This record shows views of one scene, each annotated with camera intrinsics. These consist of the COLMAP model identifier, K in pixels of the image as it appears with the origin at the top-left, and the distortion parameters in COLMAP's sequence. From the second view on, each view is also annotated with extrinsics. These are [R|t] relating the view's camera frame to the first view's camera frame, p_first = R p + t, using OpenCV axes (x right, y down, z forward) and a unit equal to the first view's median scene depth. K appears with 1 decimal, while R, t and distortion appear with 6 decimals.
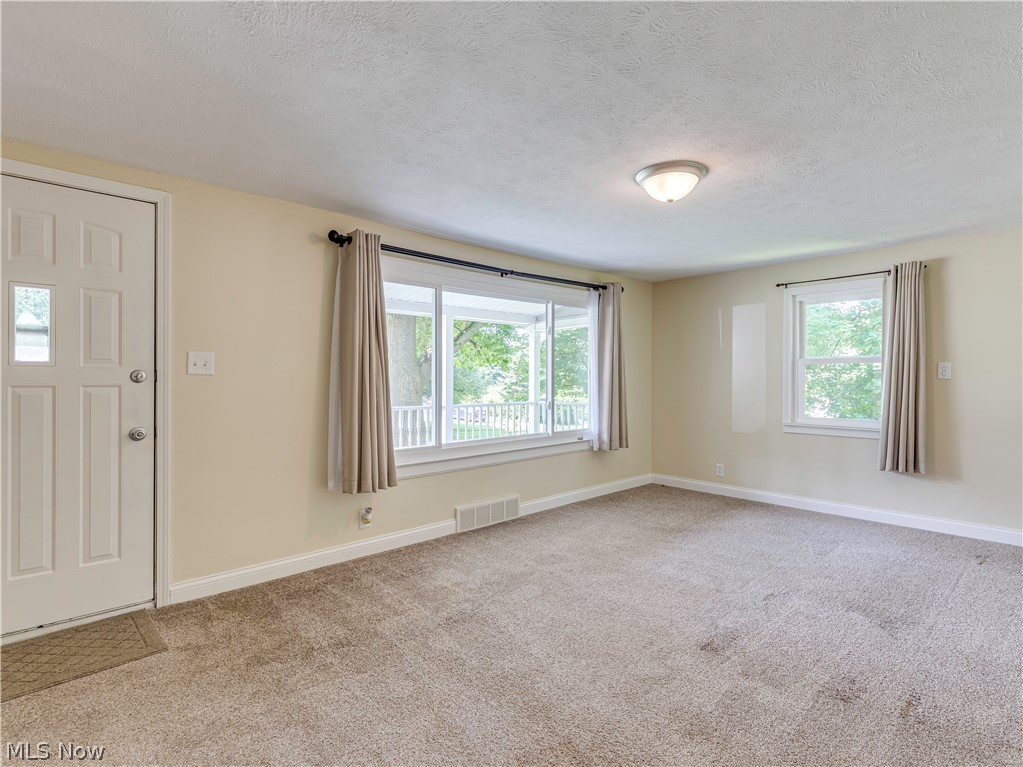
lens RADIAL K [[520.8, 0, 529.8], [0, 520.8, 385.2], [0, 0, 1]] dist [0.005696, -0.000464]
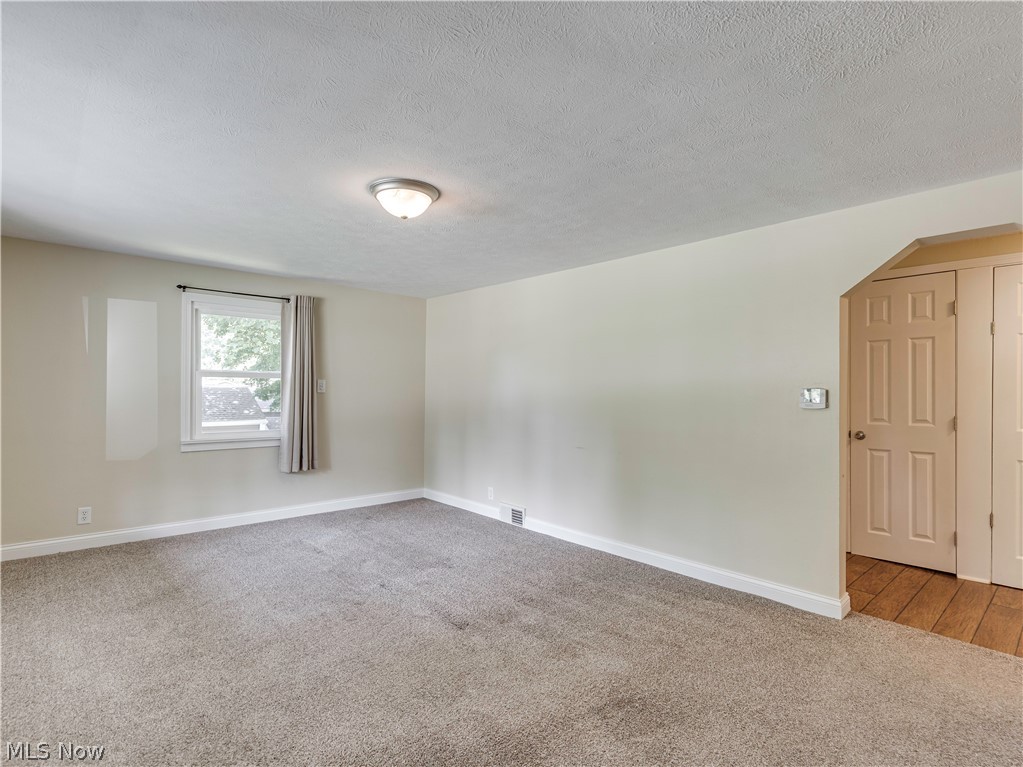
lens RADIAL K [[520.8, 0, 512.4], [0, 520.8, 390.5], [0, 0, 1]] dist [0.005696, -0.000464]
pose [[0.035182, 0.003812, 0.999374, -0.468982], [0.007188, 0.999966, -0.004067, -0.008759], [-0.999355, 0.007326, 0.035154, 0.487242]]
